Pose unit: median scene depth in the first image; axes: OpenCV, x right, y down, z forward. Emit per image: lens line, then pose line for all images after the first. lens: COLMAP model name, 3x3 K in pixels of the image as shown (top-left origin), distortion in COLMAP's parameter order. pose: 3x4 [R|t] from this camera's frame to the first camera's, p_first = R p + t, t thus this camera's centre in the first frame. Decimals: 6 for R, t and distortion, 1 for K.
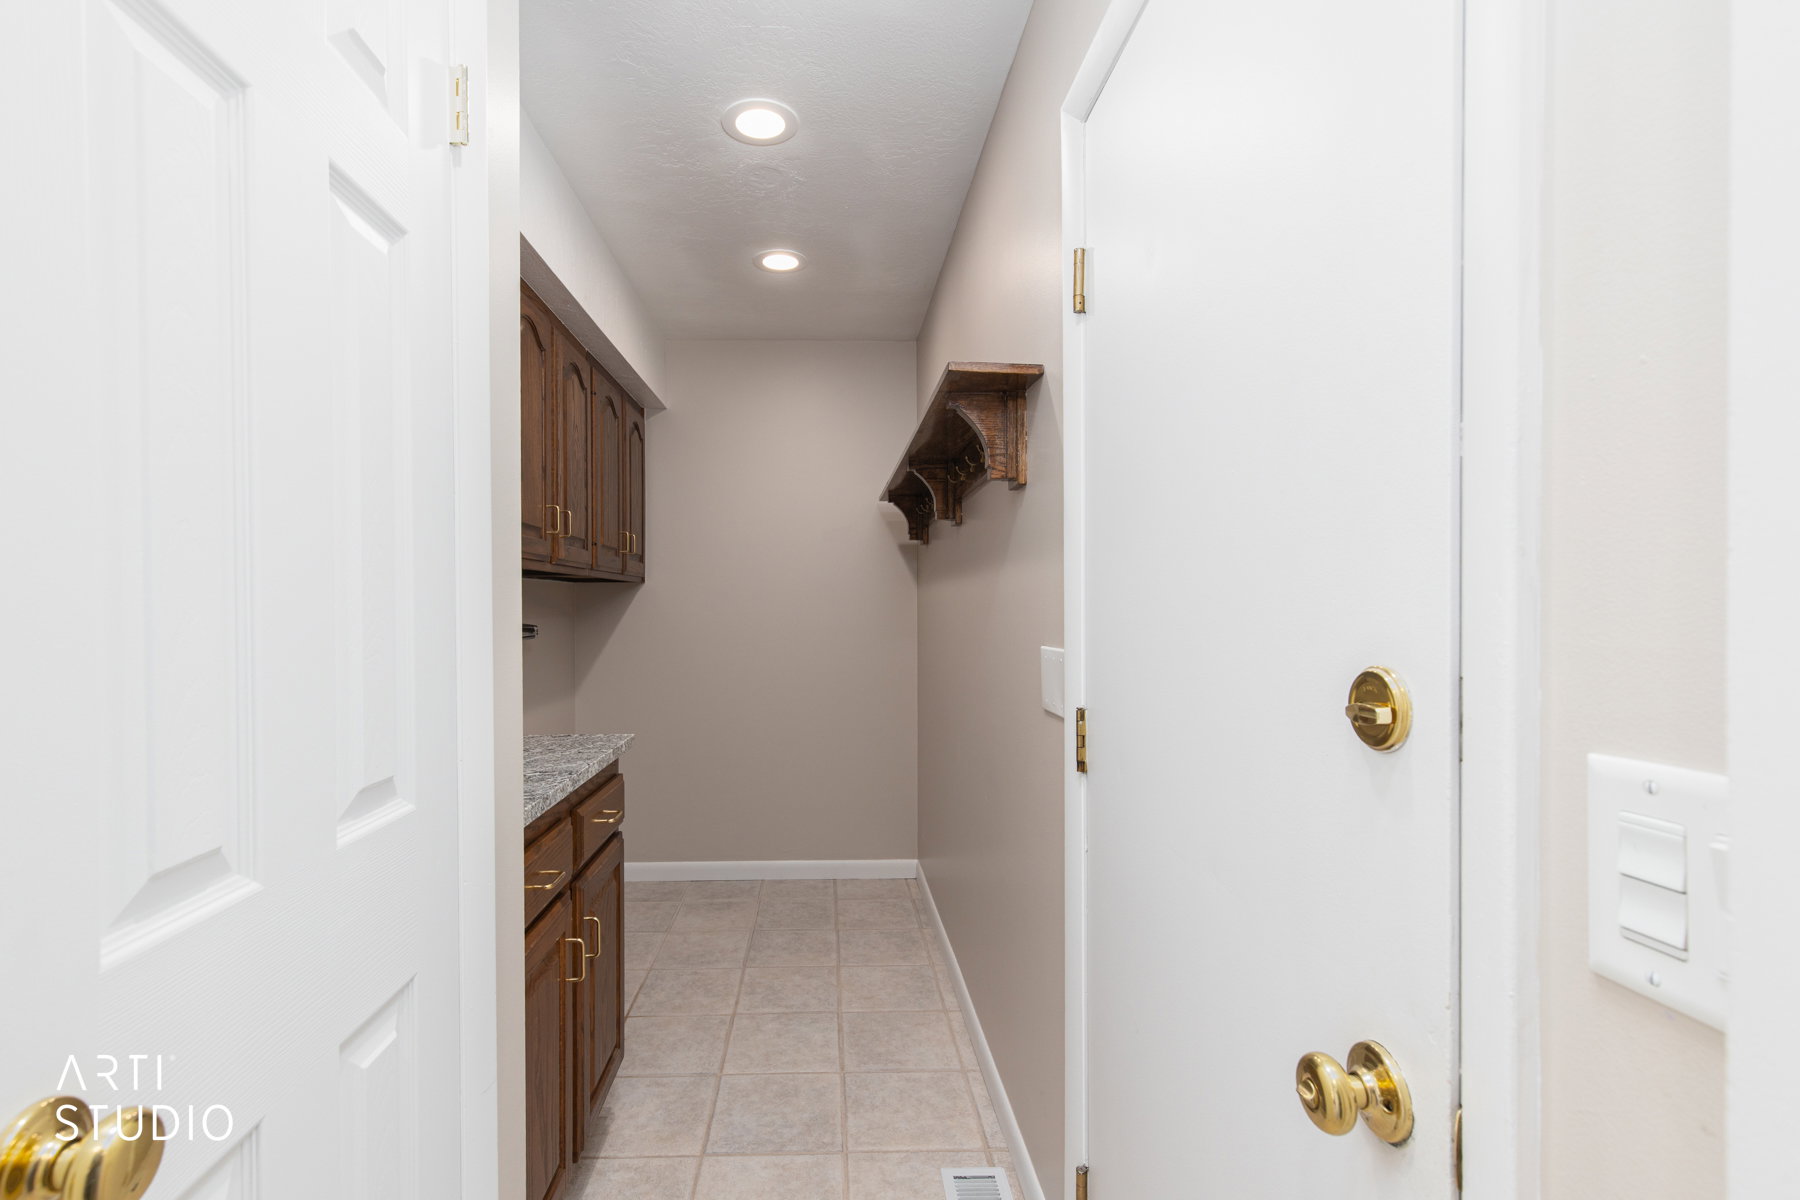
lens RADIAL K [[804.1, 0, 887.9], [0, 804.1, 602.9], [0, 0, 1]] dist [0.001720, 0.000469]
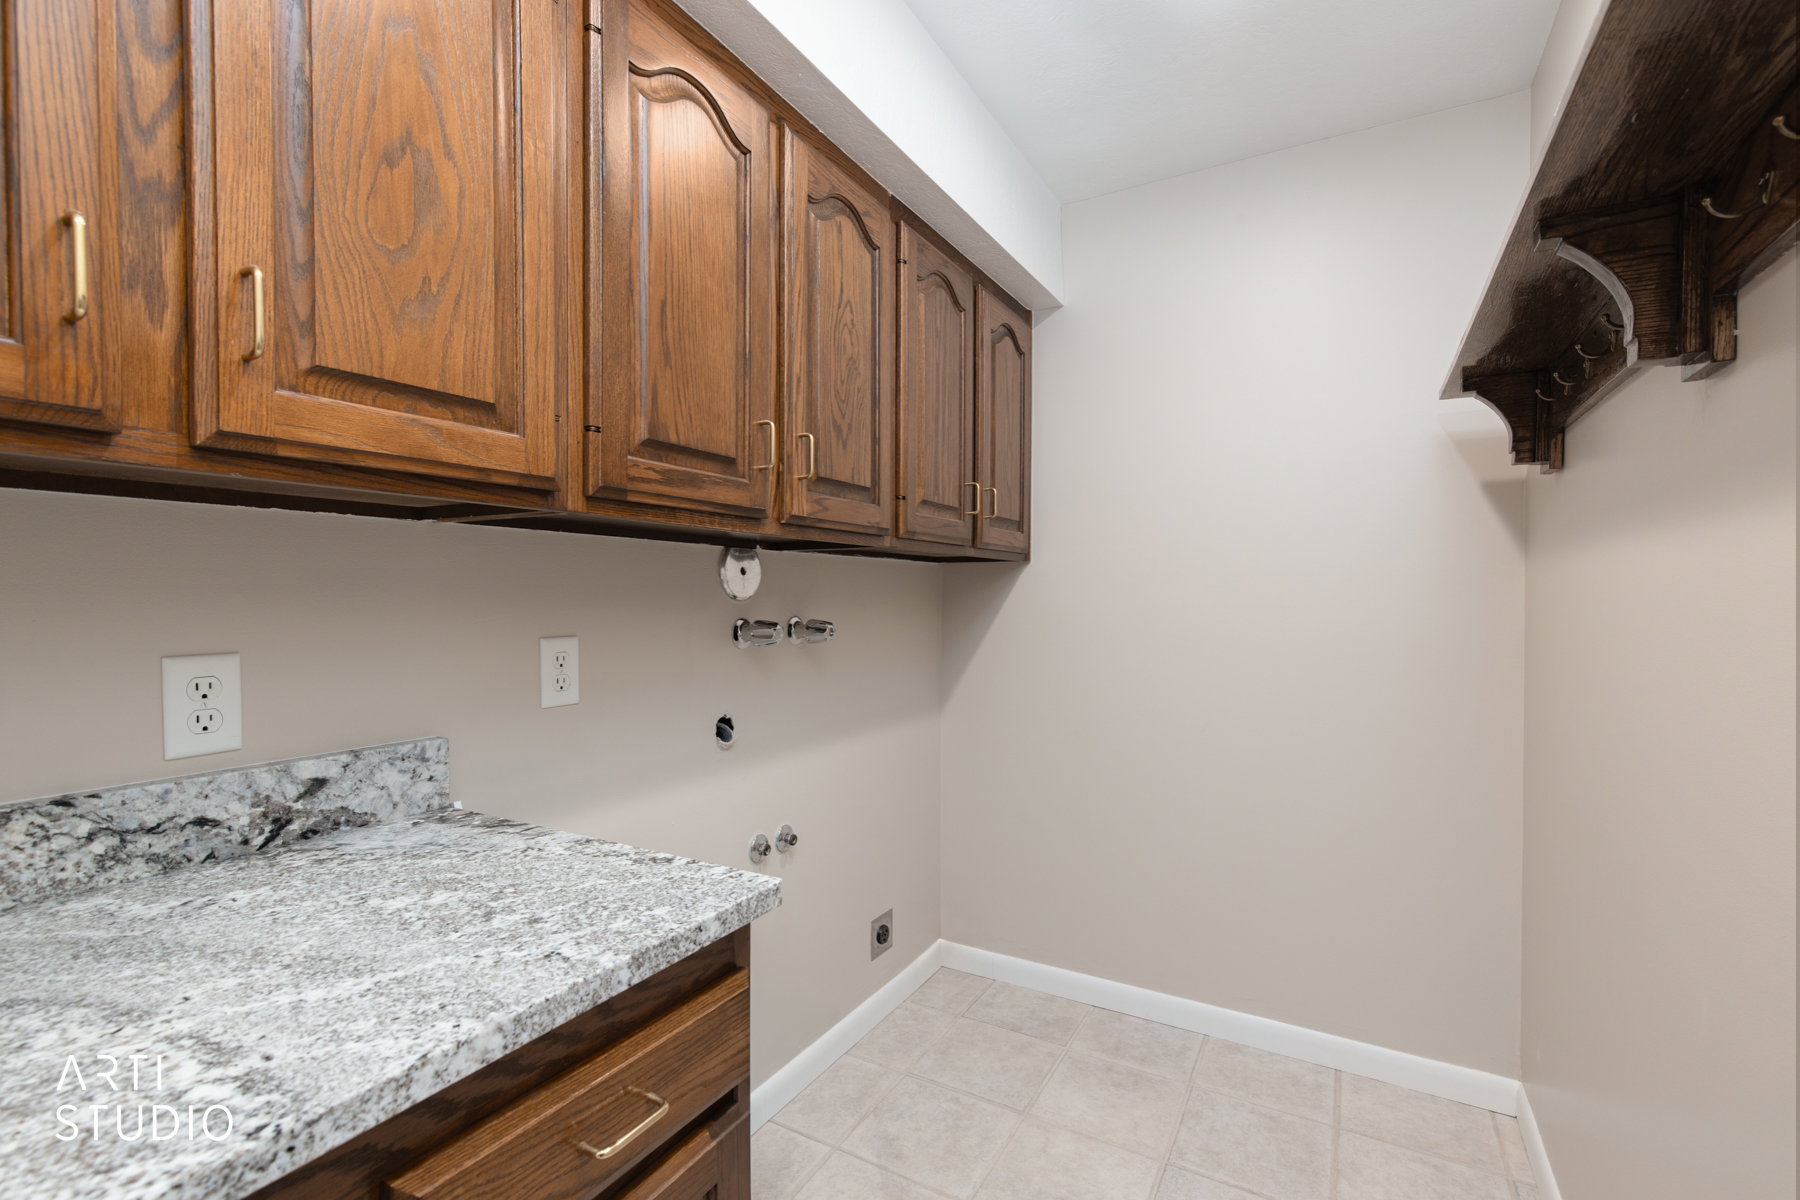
lens RADIAL K [[804.1, 0, 887.9], [0, 804.1, 602.9], [0, 0, 1]] dist [0.001720, 0.000469]
pose [[0.823812, 0.009678, -0.566781, -0.008830], [-0.004843, 0.999938, 0.010036, 0.004109], [0.566843, -0.005523, 0.823808, 0.376786]]
